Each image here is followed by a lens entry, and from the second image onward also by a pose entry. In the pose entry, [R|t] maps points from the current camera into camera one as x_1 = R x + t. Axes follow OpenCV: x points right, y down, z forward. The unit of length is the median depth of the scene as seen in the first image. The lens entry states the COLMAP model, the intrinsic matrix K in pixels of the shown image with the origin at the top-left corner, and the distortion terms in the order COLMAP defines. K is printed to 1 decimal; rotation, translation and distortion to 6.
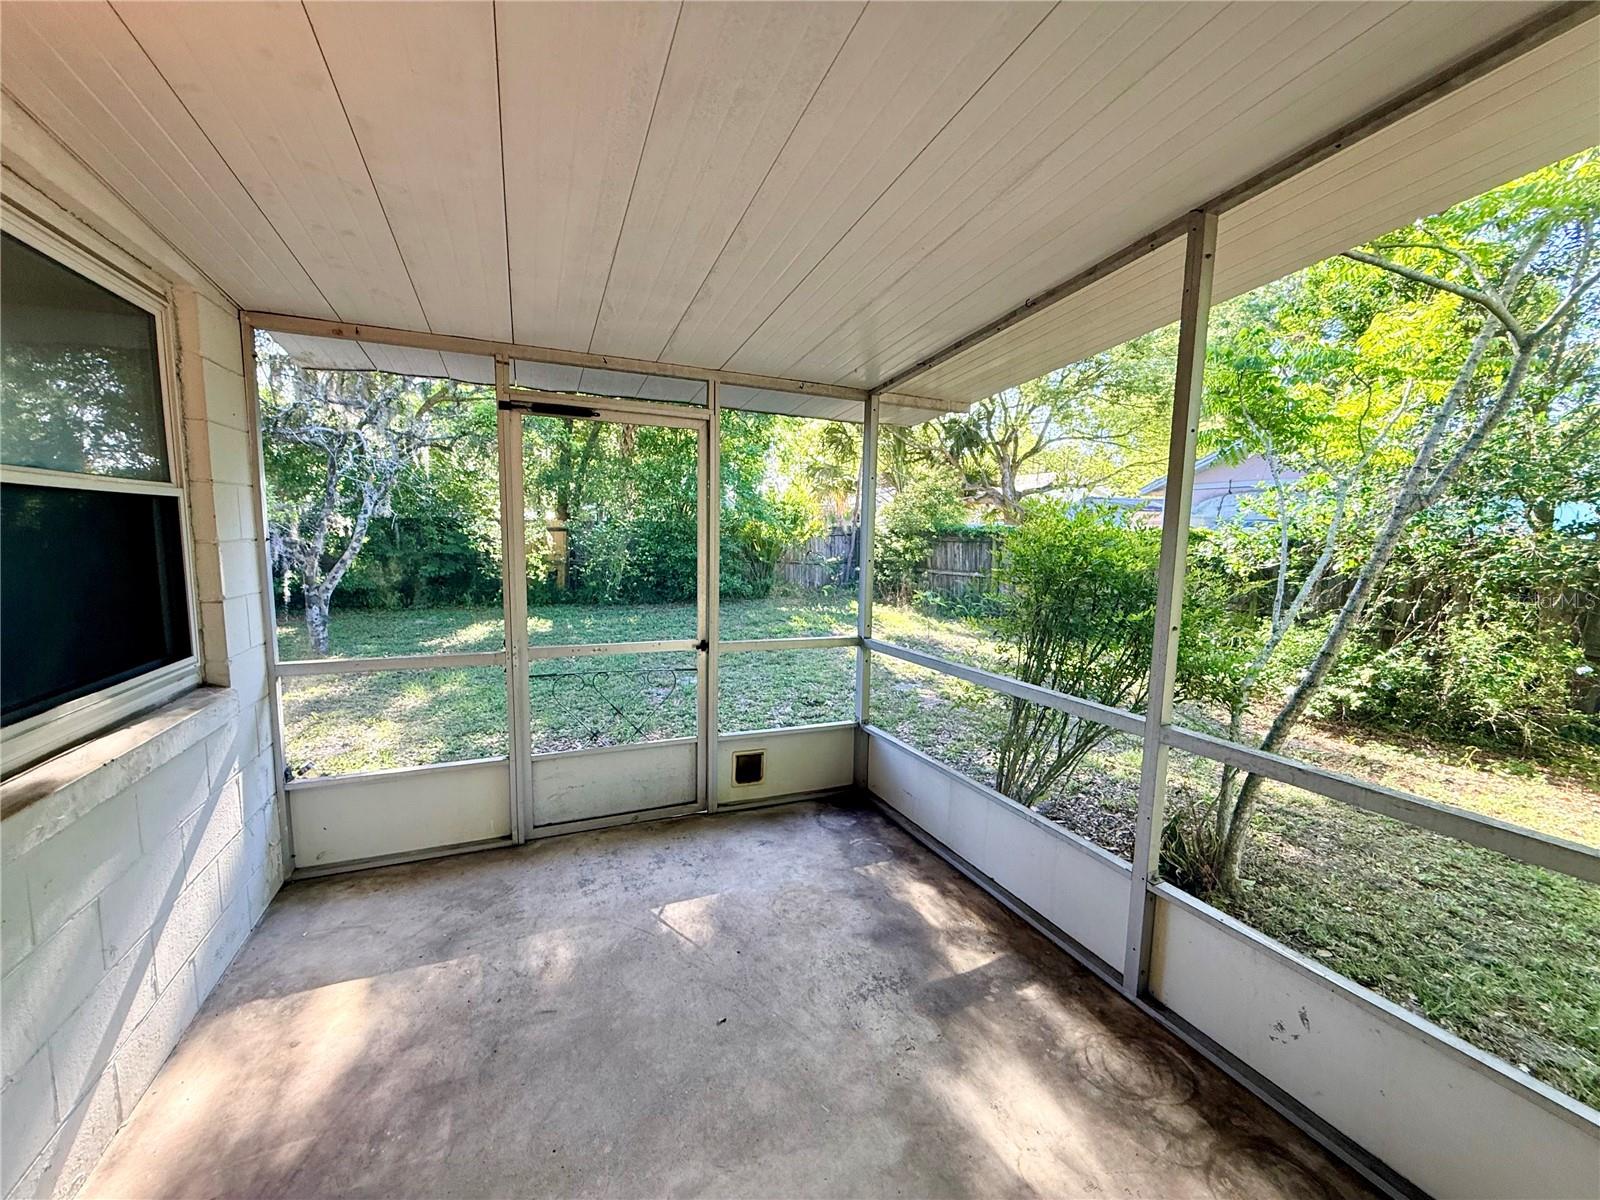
lens RADIAL K [[634.7, 0, 796.0], [0, 634.7, 602.3], [0, 0, 1]] dist [-0.001413, -0.000011]
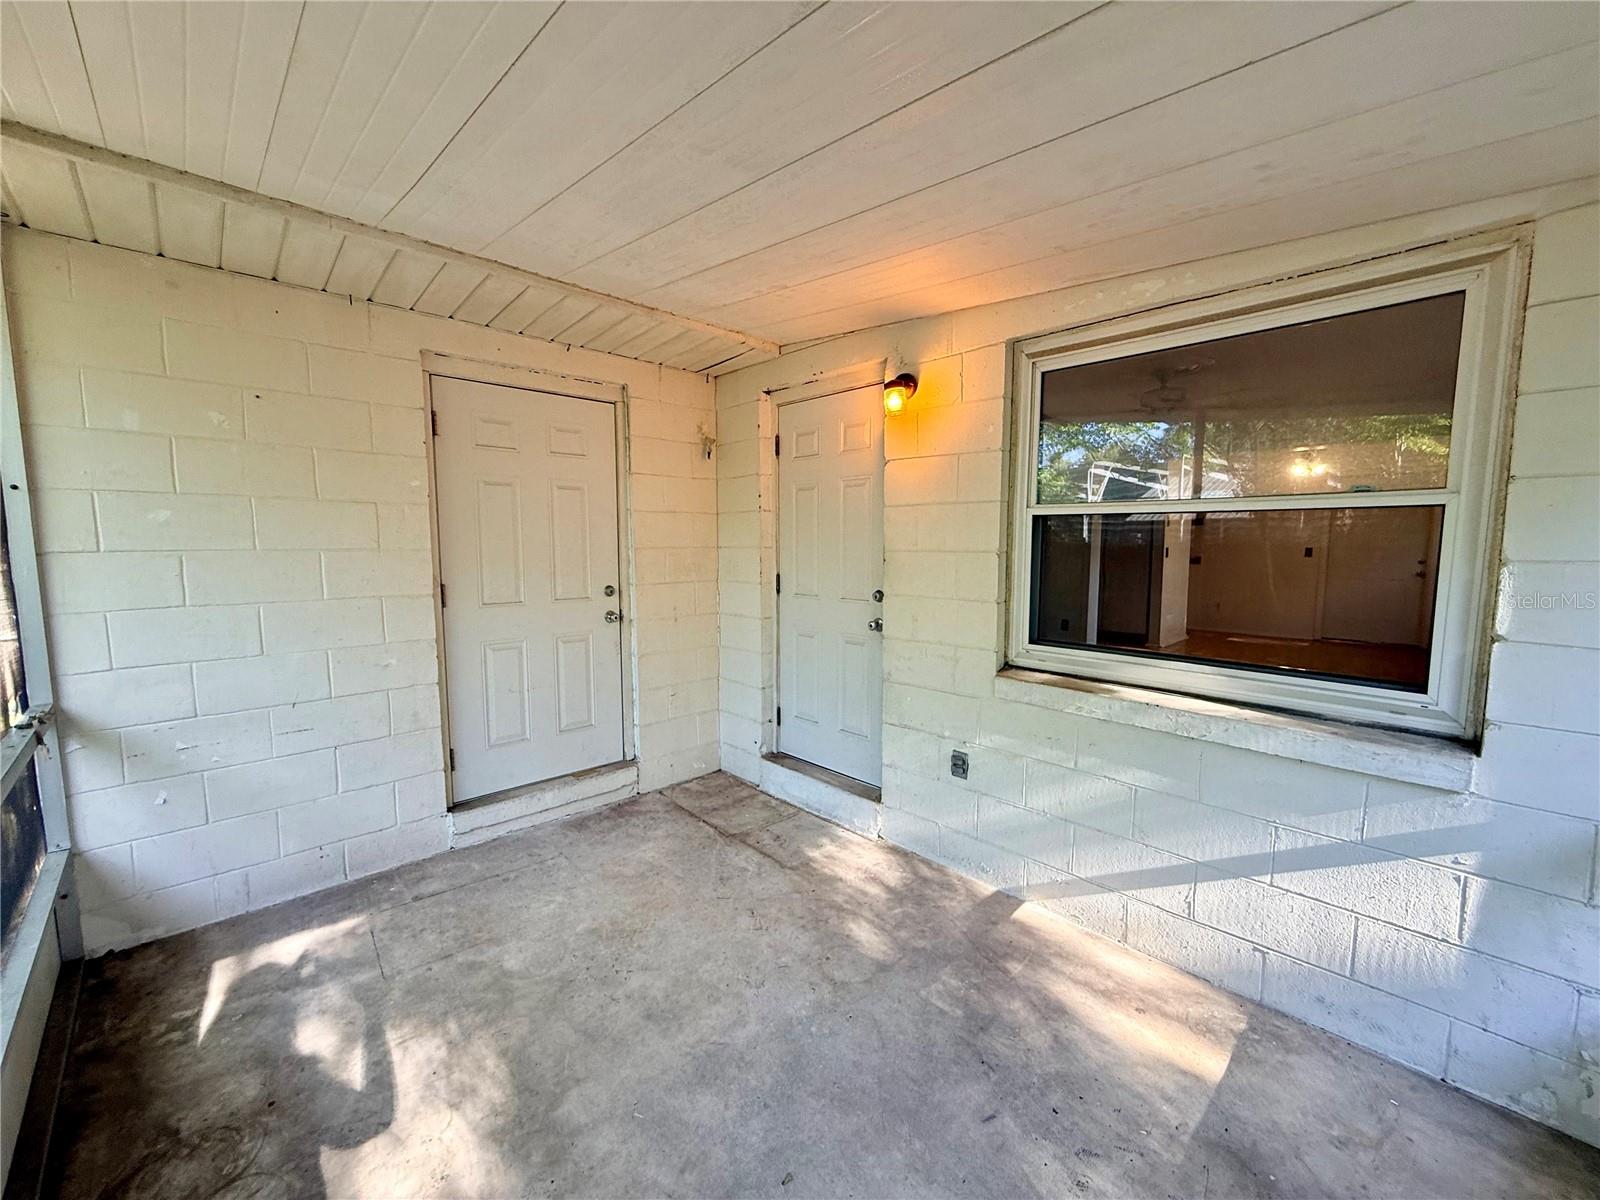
lens RADIAL K [[634.7, 0, 796.0], [0, 634.7, 602.3], [0, 0, 1]] dist [-0.001413, -0.000011]
pose [[-0.934940, 0.021304, -0.354165, 0.147504], [-0.054853, 0.977516, 0.203602, -0.195626], [0.350540, 0.209782, -0.912750, 1.780294]]
